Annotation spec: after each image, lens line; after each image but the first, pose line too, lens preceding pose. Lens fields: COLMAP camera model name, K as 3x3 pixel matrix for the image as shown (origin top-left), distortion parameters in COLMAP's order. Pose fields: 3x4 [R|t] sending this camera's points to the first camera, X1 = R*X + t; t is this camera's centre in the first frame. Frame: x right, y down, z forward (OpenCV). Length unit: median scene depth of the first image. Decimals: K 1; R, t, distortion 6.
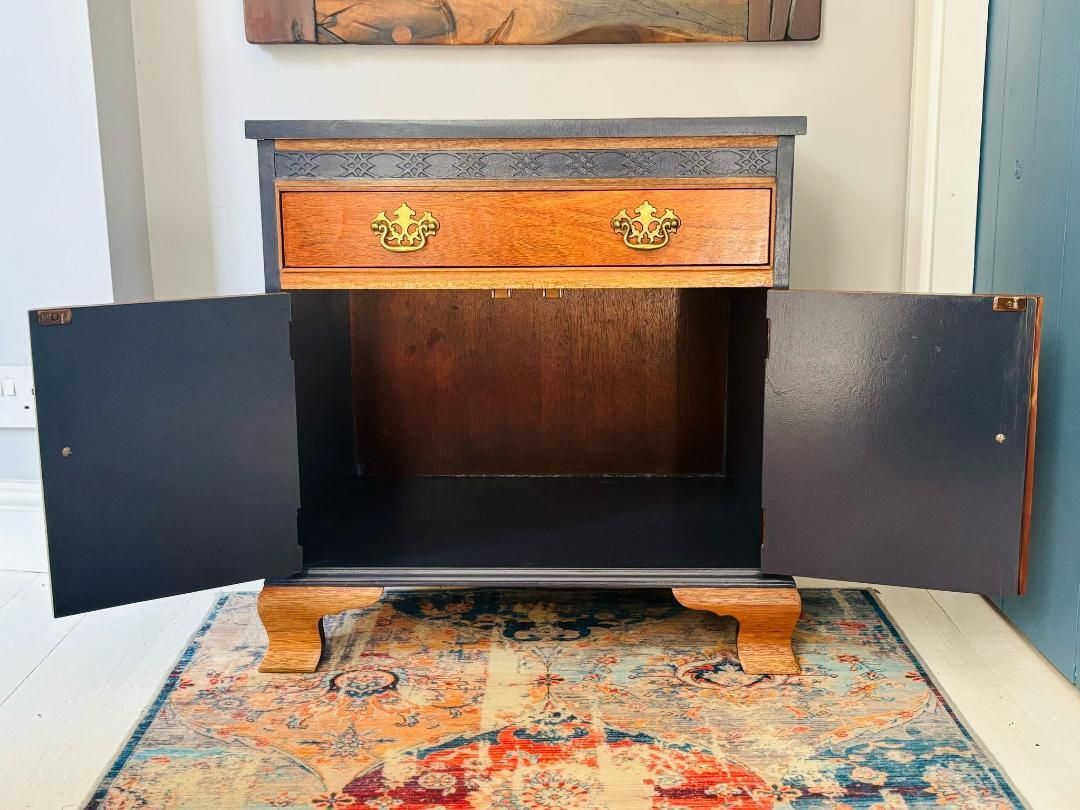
lens RADIAL K [[1231.9, 0, 582.0], [0, 1231.9, 456.0], [0, 0, 1]] dist [-0.004306, 0.000000]
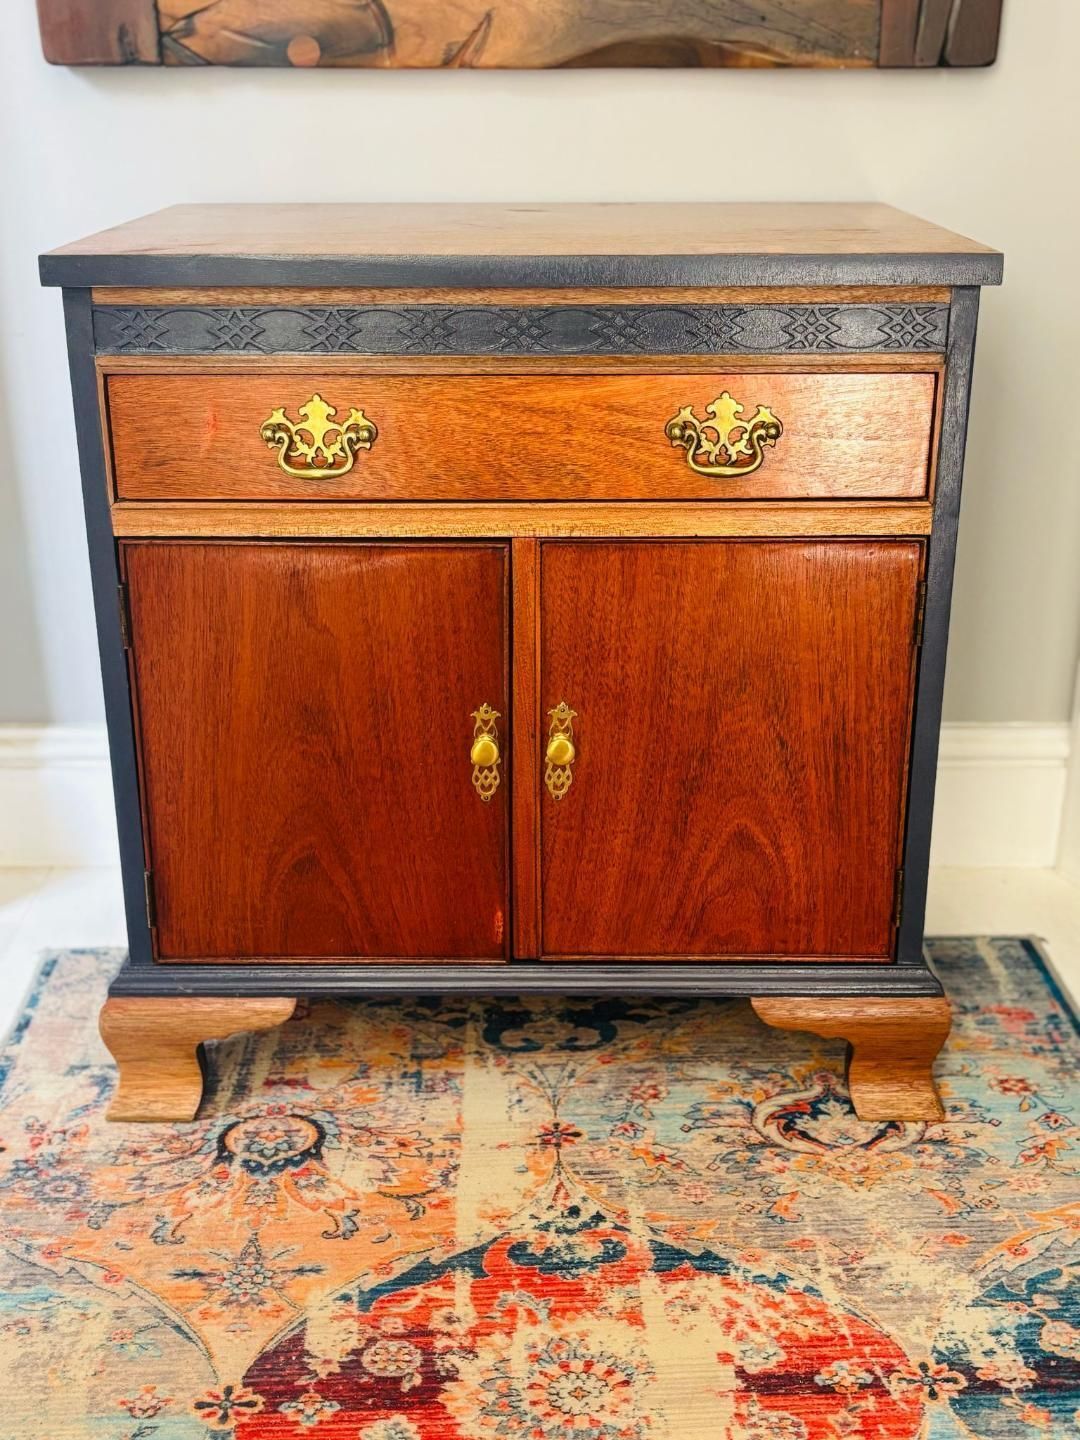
lens RADIAL K [[1642.5, 0, 584.7], [0, 1642.5, 783.2], [0, 0, 1]] dist [-0.004306, 0.000000]
pose [[0.999831, -0.000755, 0.018380, -0.030304], [-0.002148, 0.987522, 0.157465, -0.144895], [-0.018269, -0.157478, 0.987354, 0.189292]]
